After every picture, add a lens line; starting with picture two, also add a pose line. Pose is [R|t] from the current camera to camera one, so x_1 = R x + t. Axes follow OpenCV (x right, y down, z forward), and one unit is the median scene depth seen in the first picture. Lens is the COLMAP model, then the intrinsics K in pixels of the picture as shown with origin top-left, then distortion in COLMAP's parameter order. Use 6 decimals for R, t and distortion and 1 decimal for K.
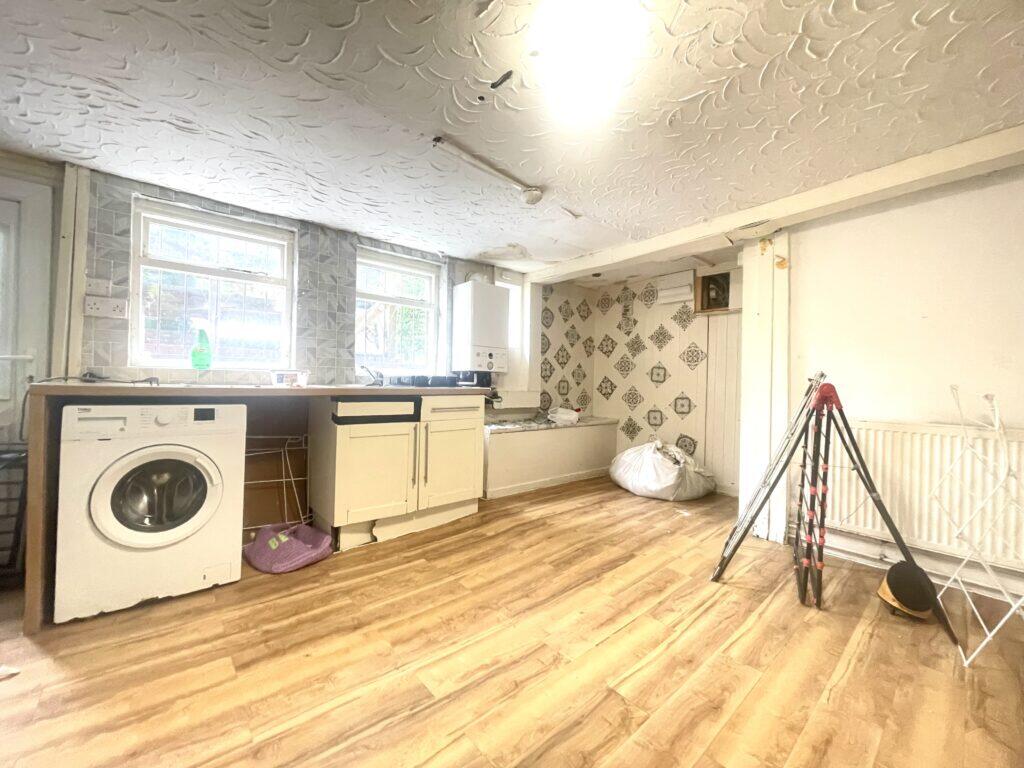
lens RADIAL K [[413.2, 0, 509.5], [0, 413.2, 383.4], [0, 0, 1]] dist [0.000195, 0.000039]
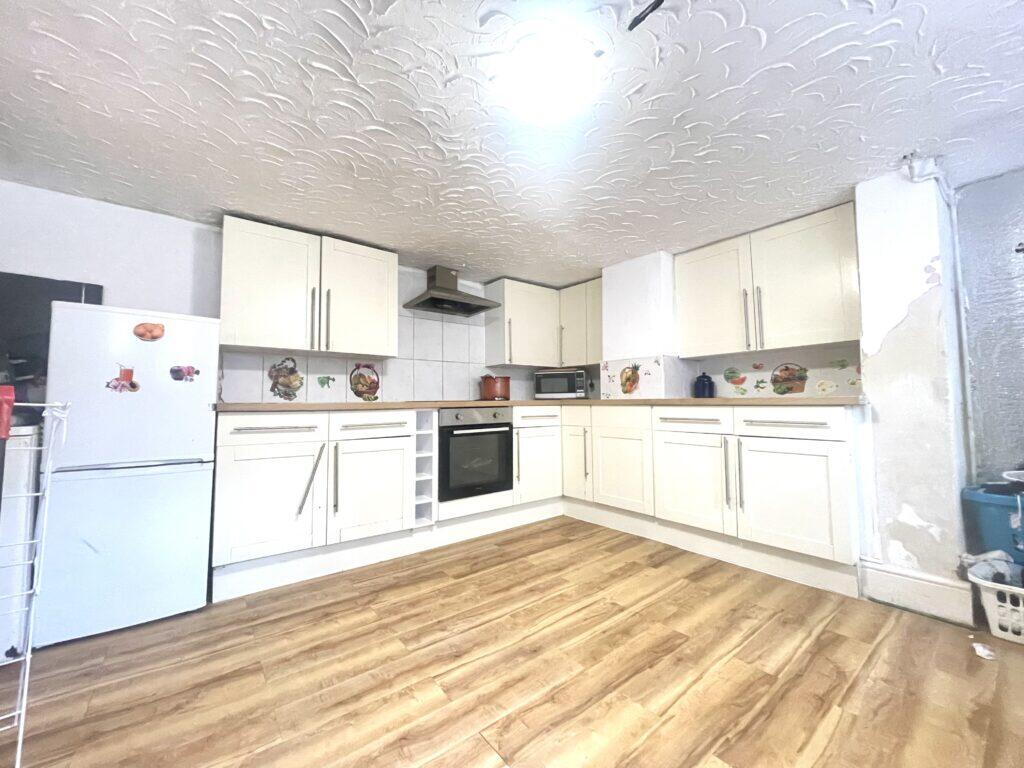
lens RADIAL K [[413.2, 0, 514.7], [0, 413.2, 379.0], [0, 0, 1]] dist [0.000195, 0.000039]
pose [[-0.998101, -0.008600, 0.060991, 0.208485], [-0.012317, 0.998072, -0.060840, 0.022372], [-0.060350, -0.061476, -0.996282, 2.100343]]
